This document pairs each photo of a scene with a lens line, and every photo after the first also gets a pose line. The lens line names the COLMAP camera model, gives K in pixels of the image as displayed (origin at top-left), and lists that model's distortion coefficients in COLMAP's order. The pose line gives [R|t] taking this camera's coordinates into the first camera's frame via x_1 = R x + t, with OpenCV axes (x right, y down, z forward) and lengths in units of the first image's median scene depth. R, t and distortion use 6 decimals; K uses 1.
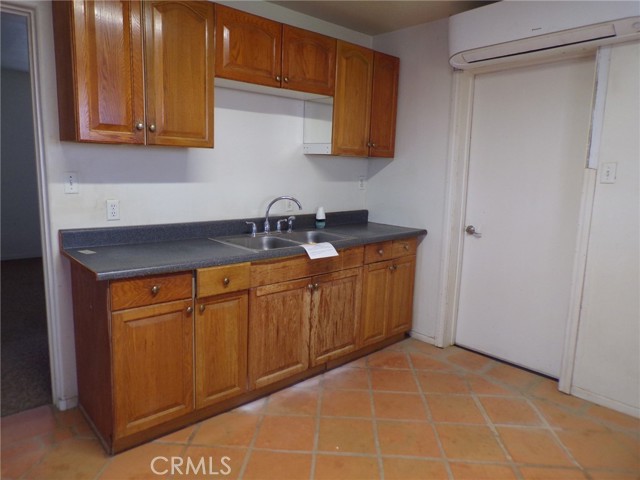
lens RADIAL K [[425.7, 0, 320.1], [0, 425.7, 240.0], [0, 0, 1]] dist [-0.020094, 0.004816]
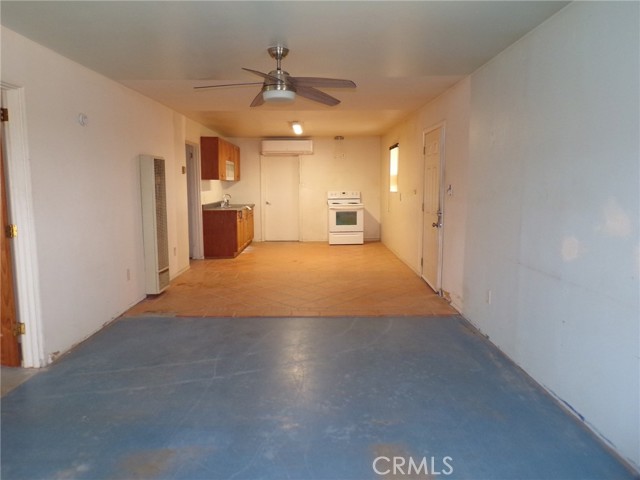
lens RADIAL K [[425.7, 0, 320.5], [0, 425.7, 239.2], [0, 0, 1]] dist [-0.020094, 0.004816]
pose [[0.659247, -0.119155, 0.742425, -2.296396], [0.135433, 0.990033, 0.038635, 0.228465], [-0.739629, 0.075079, 0.668814, -1.811559]]
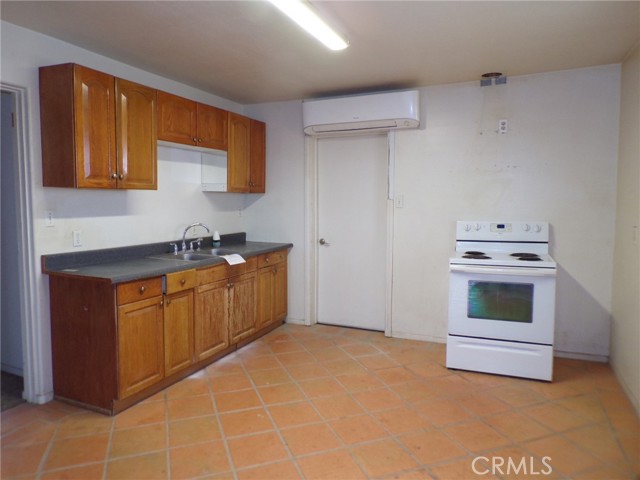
lens RADIAL K [[425.7, 0, 318.9], [0, 425.7, 243.3], [0, 0, 1]] dist [-0.020094, 0.004816]
pose [[0.913098, -0.059189, 0.403422, -0.320735], [0.082055, 0.995840, -0.039613, 0.051838], [-0.399400, 0.069273, 0.914156, -0.435608]]
